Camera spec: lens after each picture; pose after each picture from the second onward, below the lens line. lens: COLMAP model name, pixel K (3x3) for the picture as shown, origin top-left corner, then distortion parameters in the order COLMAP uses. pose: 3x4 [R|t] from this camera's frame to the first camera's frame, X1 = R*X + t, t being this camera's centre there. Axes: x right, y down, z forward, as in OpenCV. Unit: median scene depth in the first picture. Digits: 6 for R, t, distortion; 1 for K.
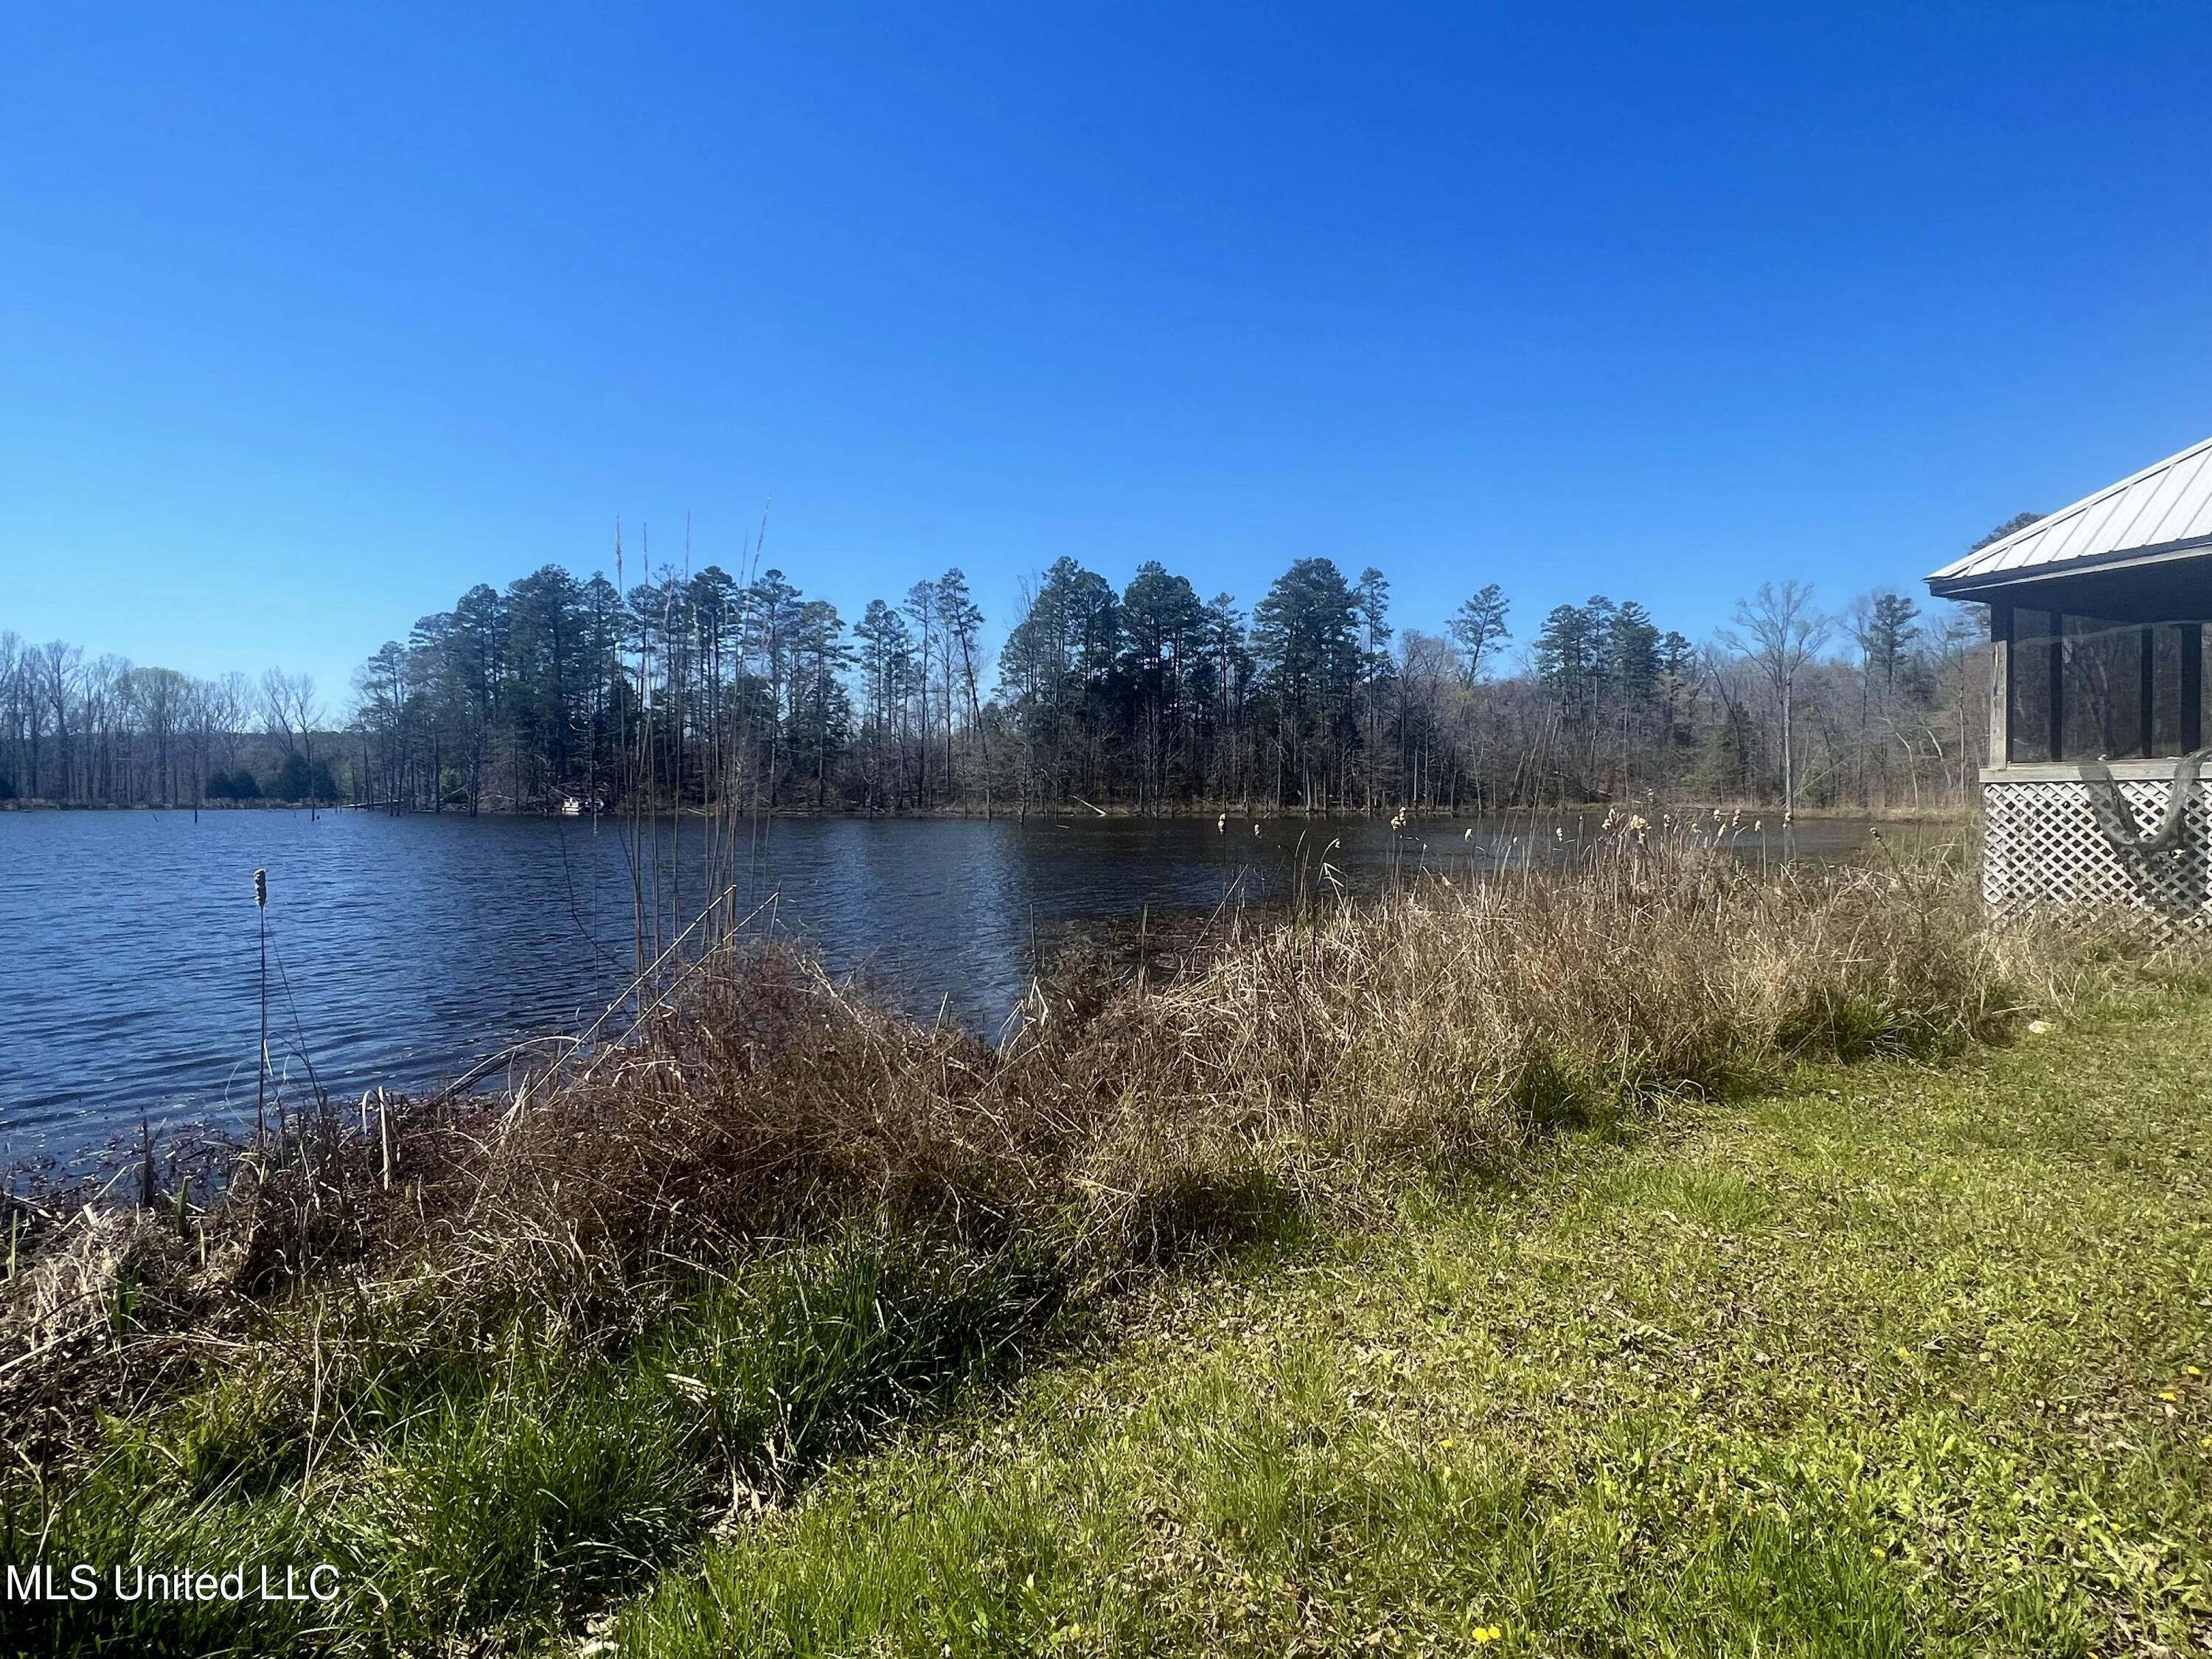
lens RADIAL K [[1096.4, 0, 1099.8], [0, 1096.4, 826.2], [0, 0, 1]] dist [-0.001134, -0.000121]
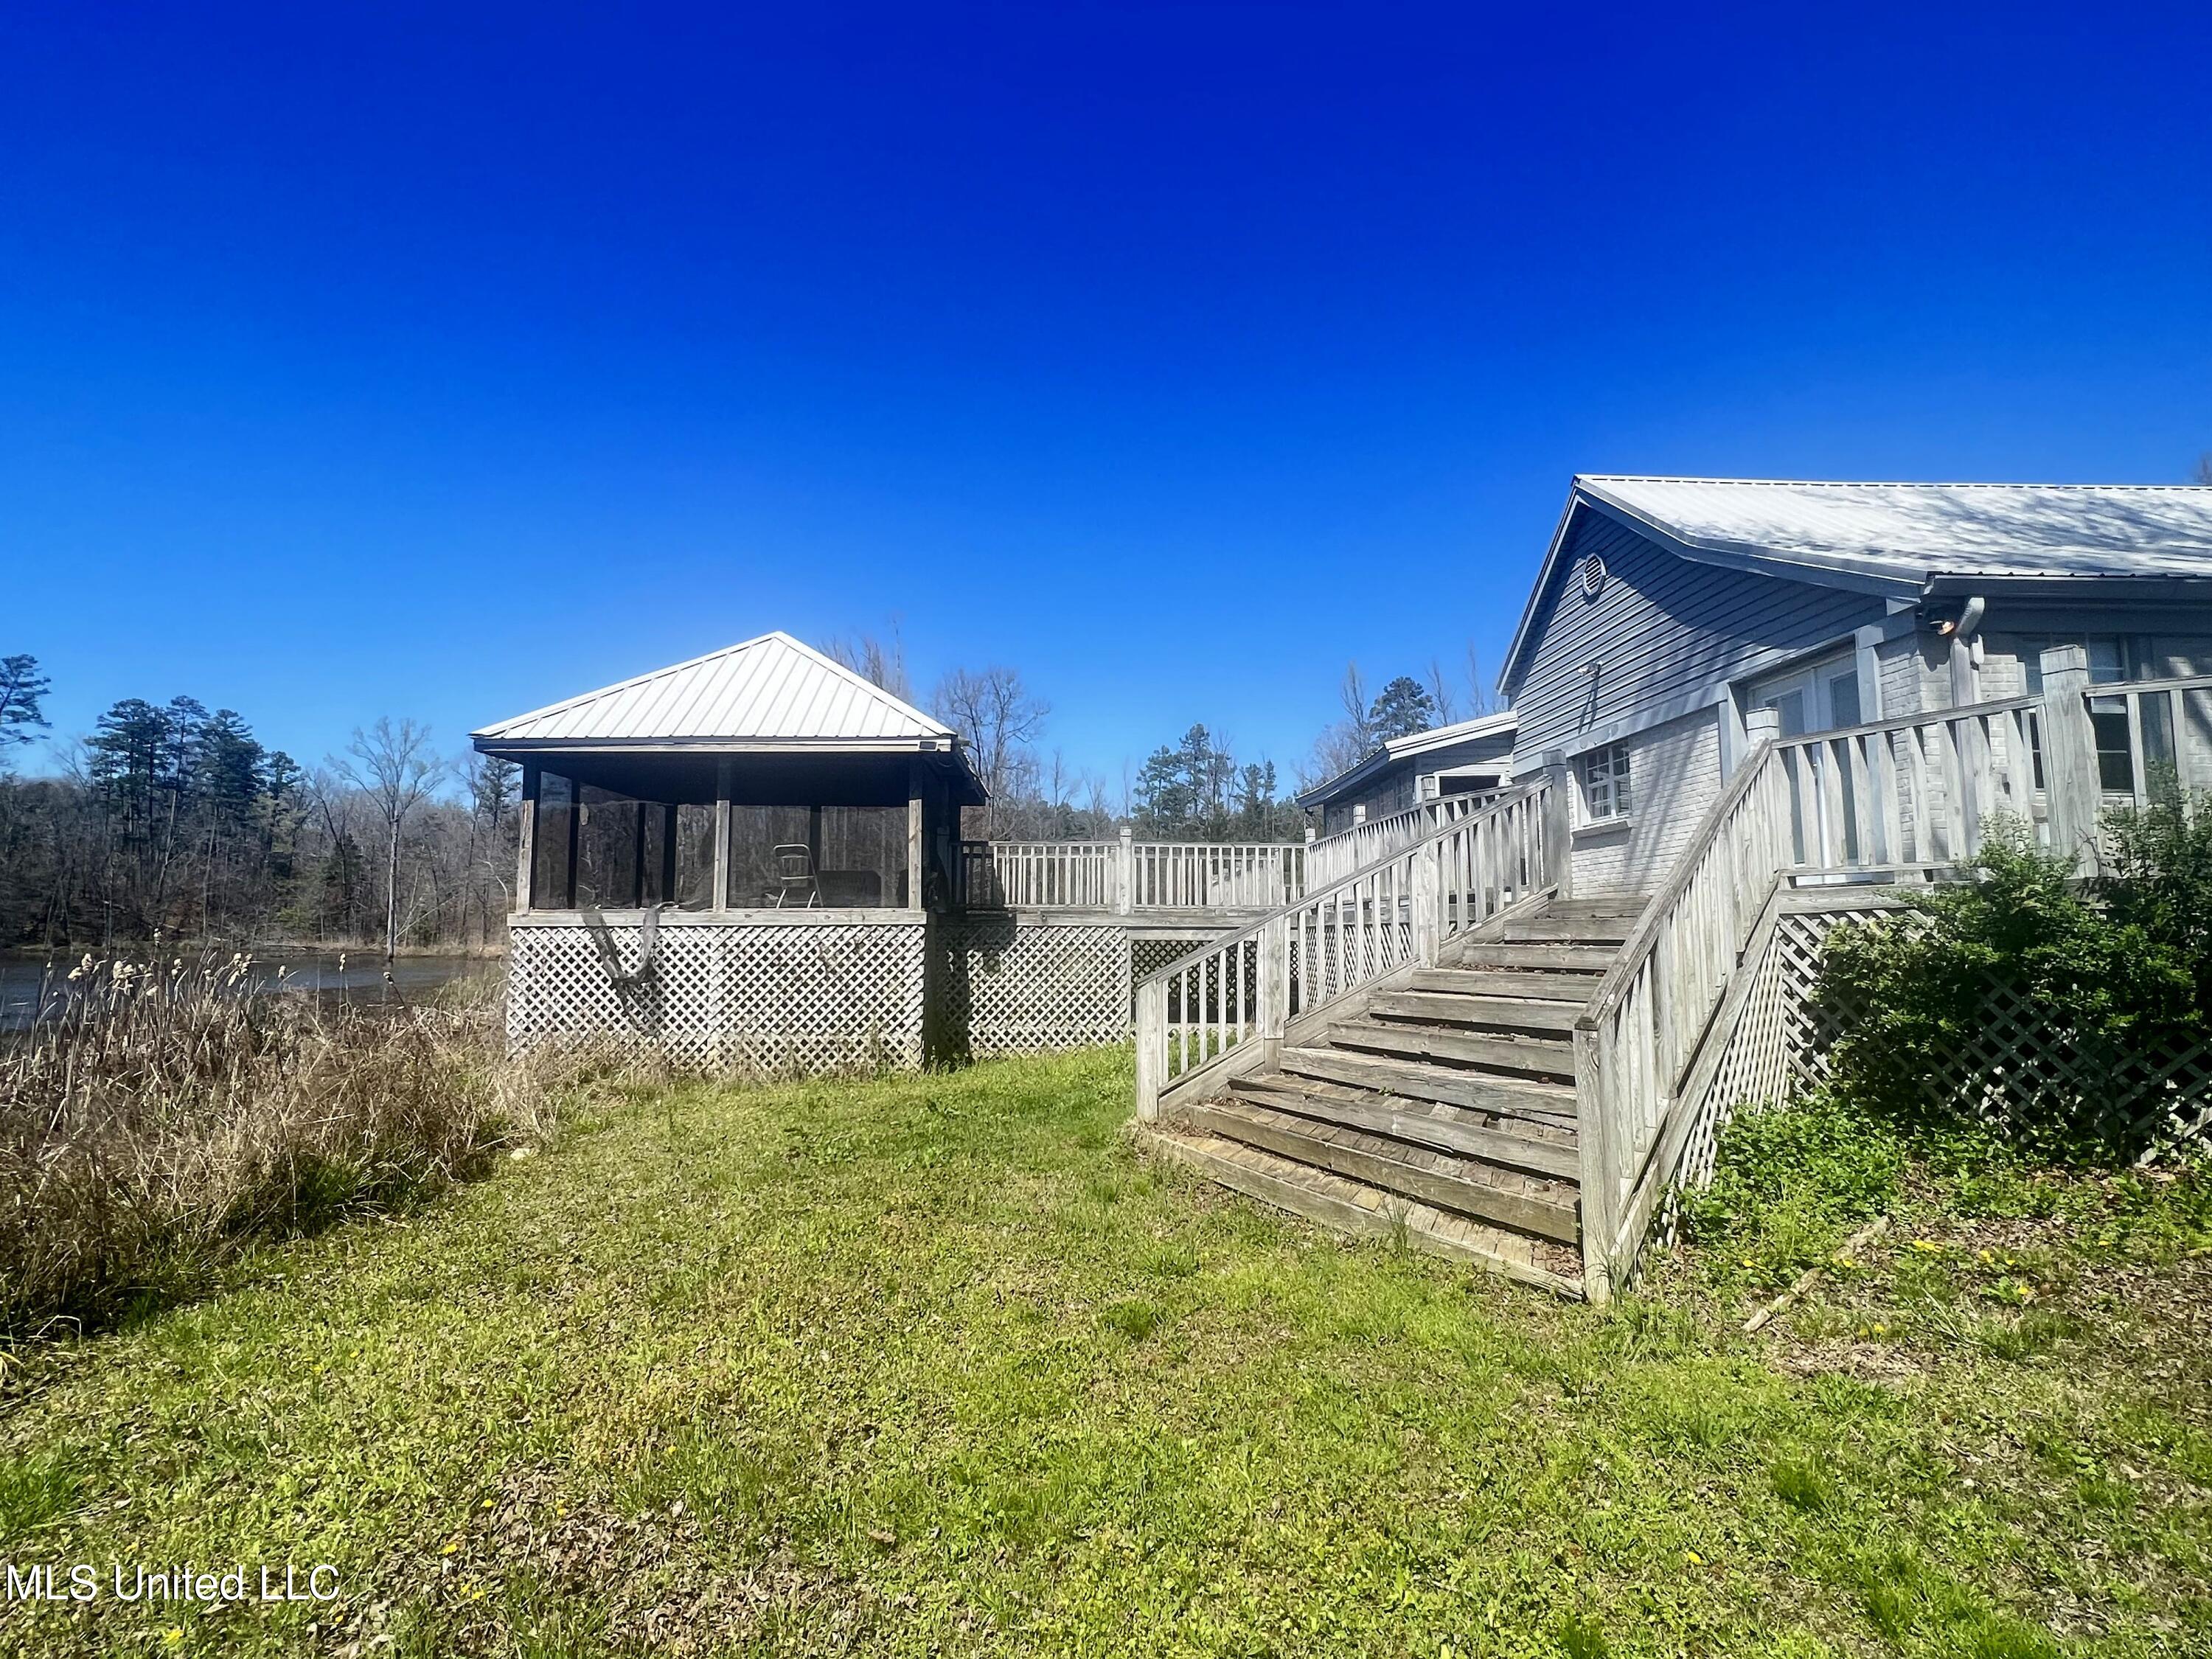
lens RADIAL K [[1096.4, 0, 1099.8], [0, 1096.4, 826.2], [0, 0, 1]] dist [-0.001134, -0.000121]
pose [[0.430368, 0.093415, 0.897807, 0.006121], [0.019027, 0.993471, -0.112490, -0.000448], [-0.902453, 0.065495, 0.425781, -0.000460]]
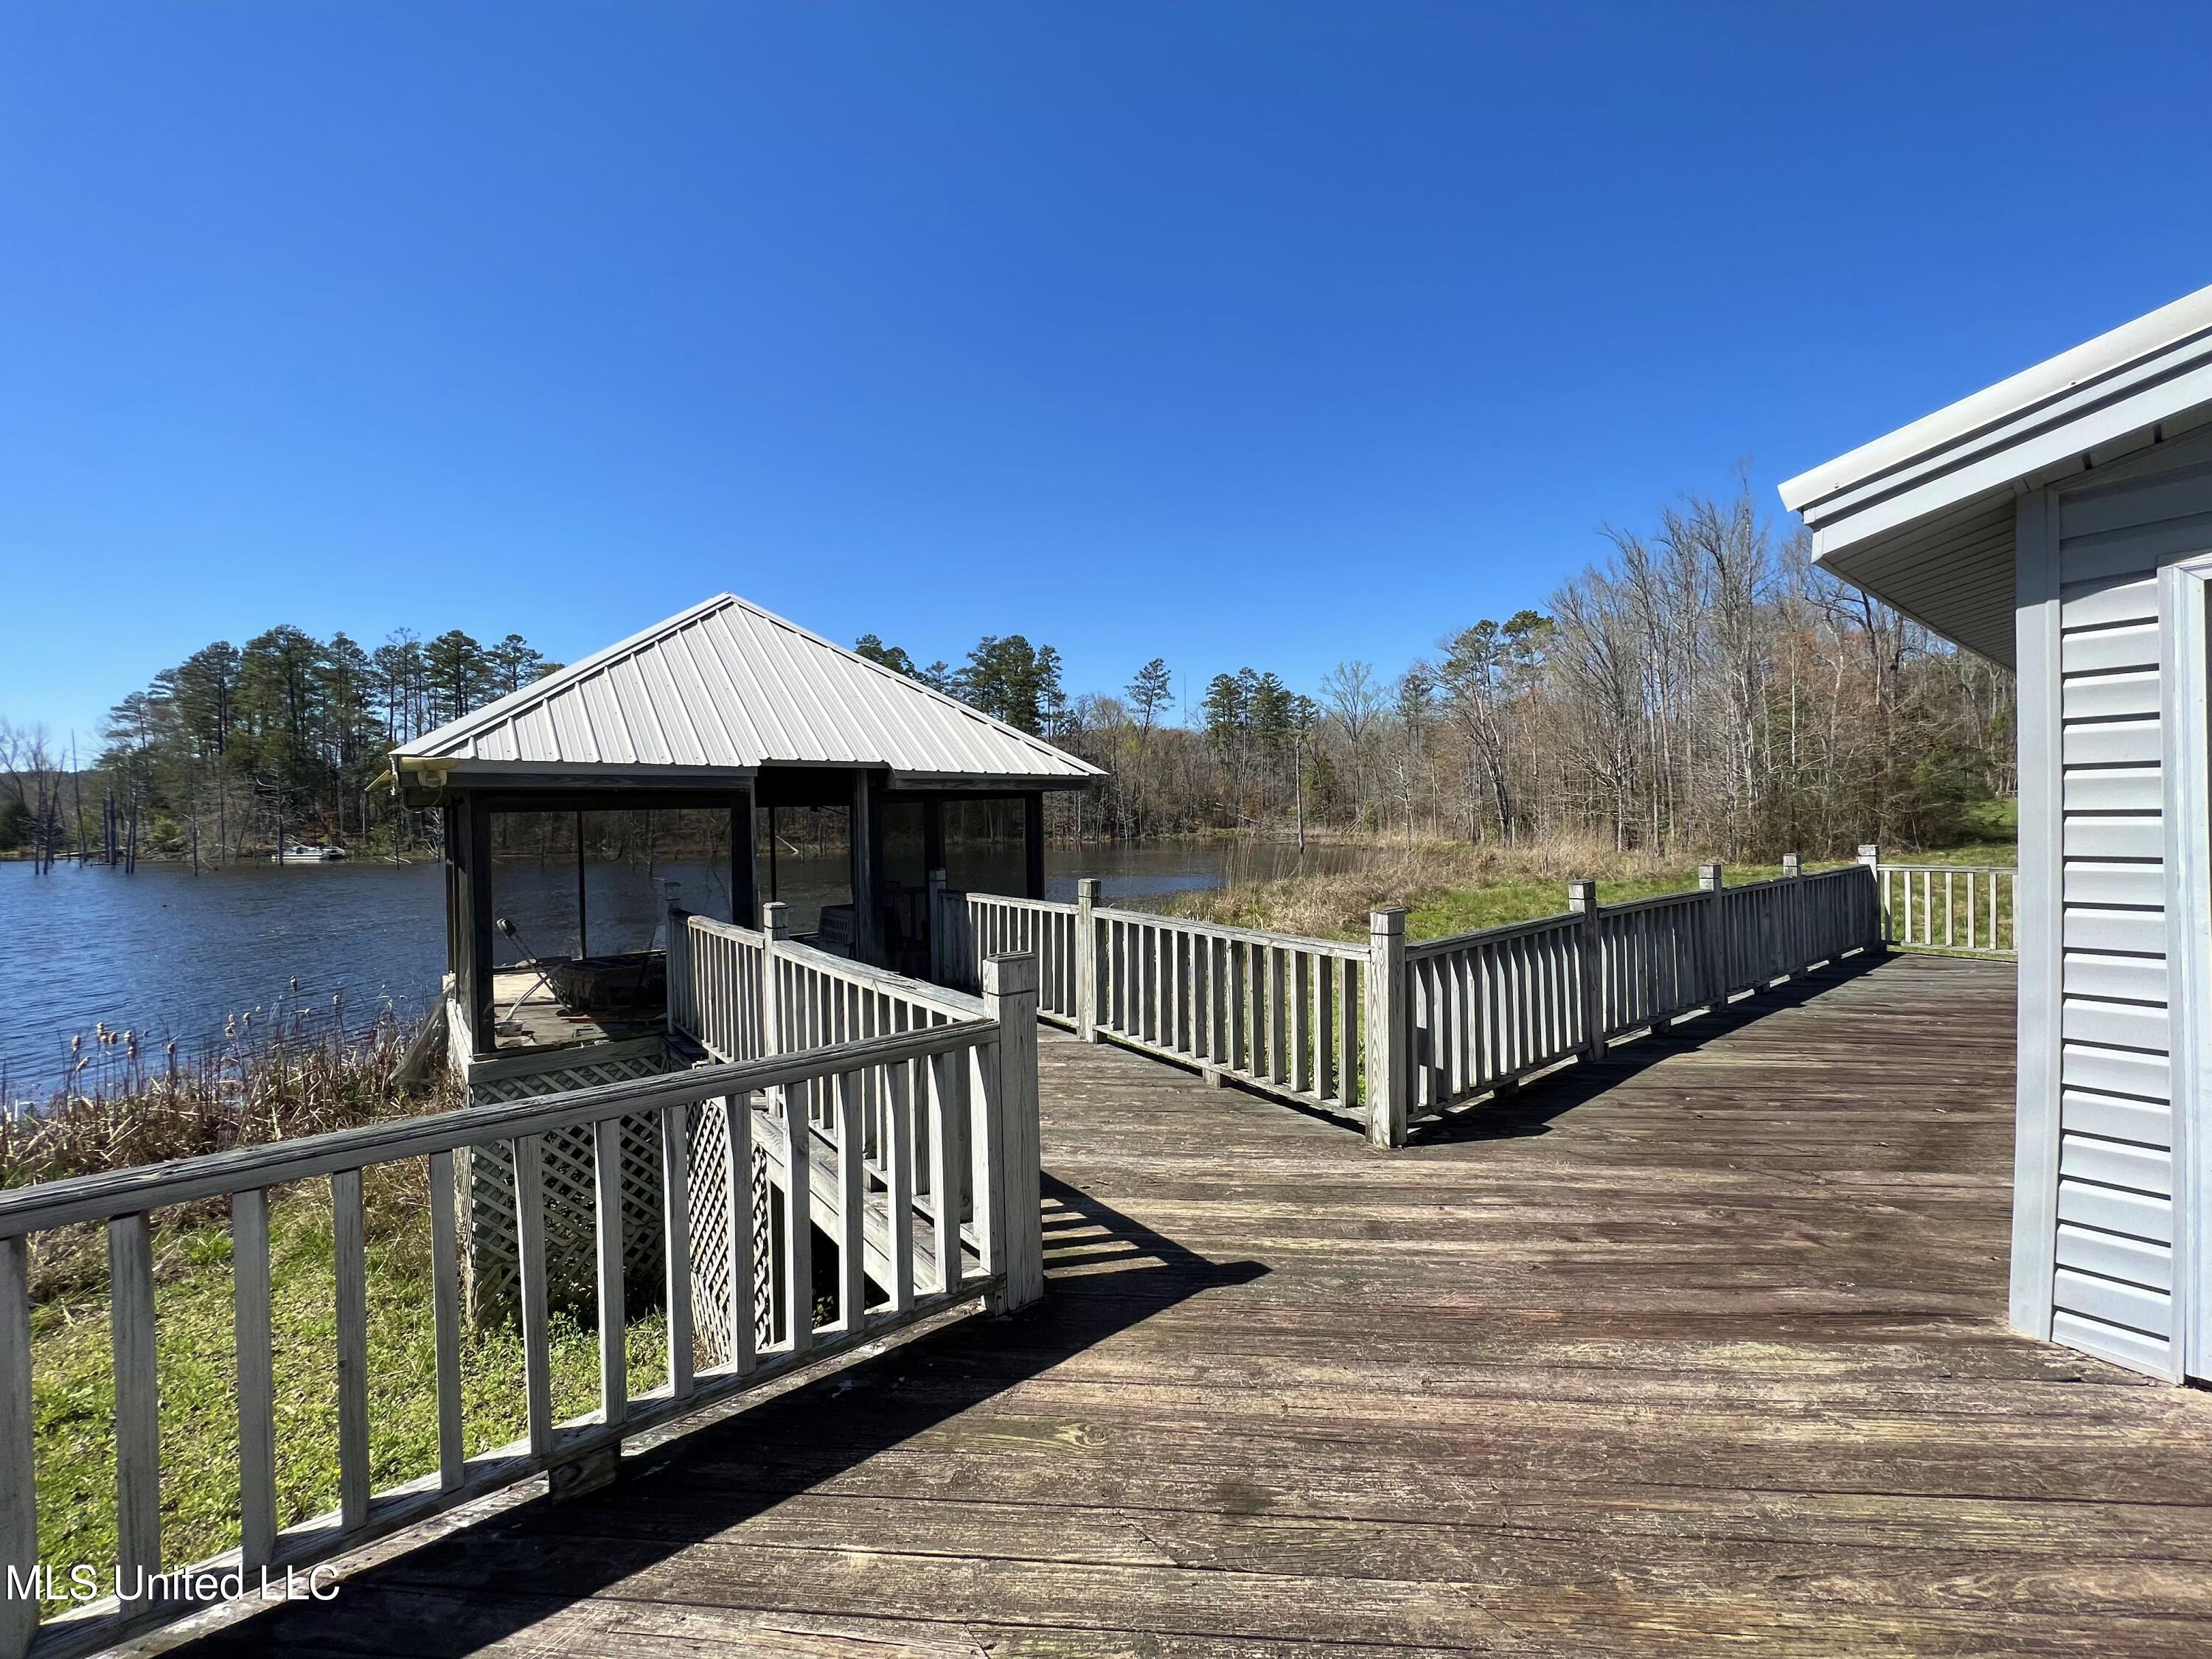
lens RADIAL K [[882.7, 0, 1103.1], [0, 882.7, 822.8], [0, 0, 1]] dist [-0.000774, -0.000106]
pose [[0.979572, -0.017671, 0.200314, 0.106372], [0.021581, 0.999617, -0.017351, -0.014516], [-0.199931, 0.021320, 0.979578, 0.005043]]
